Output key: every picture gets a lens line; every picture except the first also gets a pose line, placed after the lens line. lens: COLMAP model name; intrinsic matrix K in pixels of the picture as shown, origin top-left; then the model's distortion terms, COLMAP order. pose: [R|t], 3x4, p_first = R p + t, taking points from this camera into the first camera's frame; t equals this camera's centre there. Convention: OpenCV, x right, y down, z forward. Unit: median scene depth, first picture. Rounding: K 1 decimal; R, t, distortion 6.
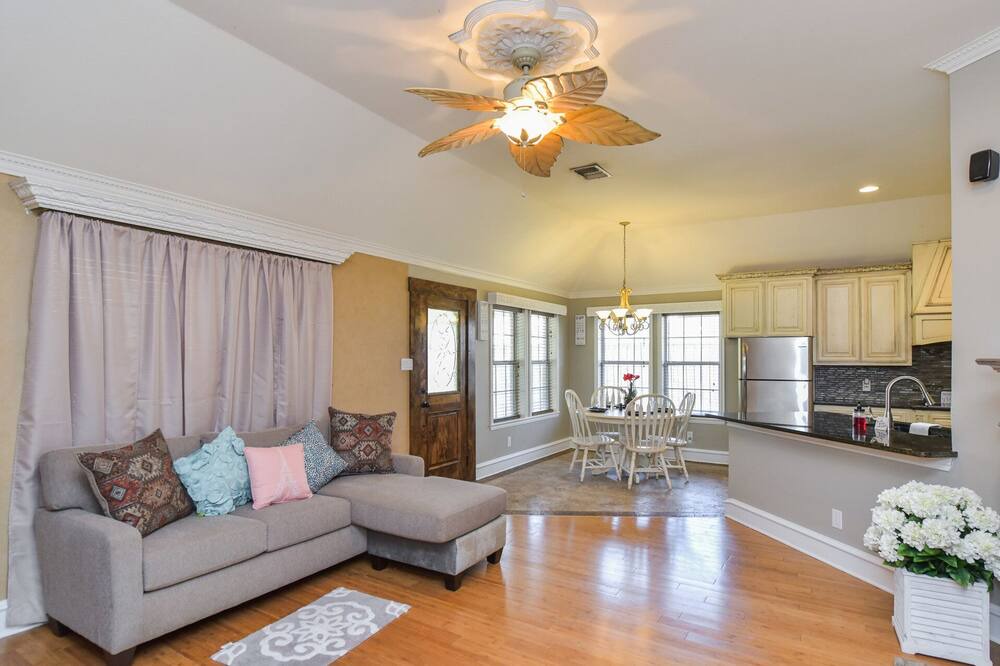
lens RADIAL K [[539.5, 0, 505.0], [0, 539.5, 351.1], [0, 0, 1]] dist [-0.006225, 0.000149]
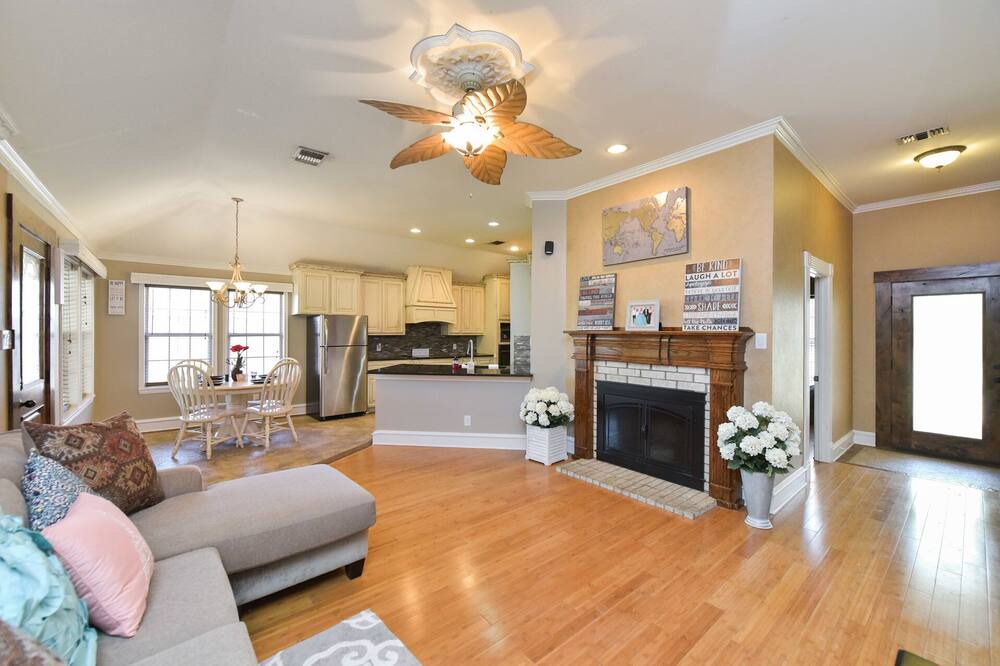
lens RADIAL K [[400.1, 0, 497.0], [0, 400.1, 333.9], [0, 0, 1]] dist [0.004550, 0.000330]
pose [[0.327955, -0.005502, 0.944677, -0.358492], [-0.016761, 0.999792, 0.011642, 0.002629], [-0.944545, -0.019651, 0.327795, 0.287870]]
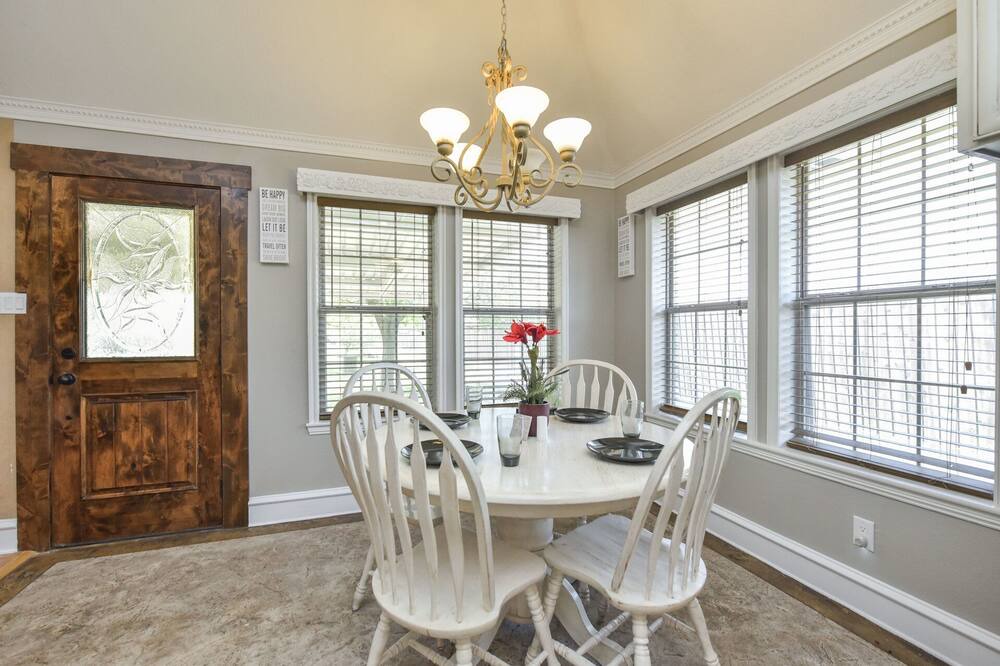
lens RADIAL K [[445.5, 0, 497.7], [0, 445.5, 332.8], [0, 0, 1]] dist [0.017365, 0.000509]
pose [[0.761286, -0.002063, -0.648413, 0.420788], [0.010471, 0.999904, 0.009112, 0.047179], [0.648332, -0.013726, 0.761234, 0.824735]]
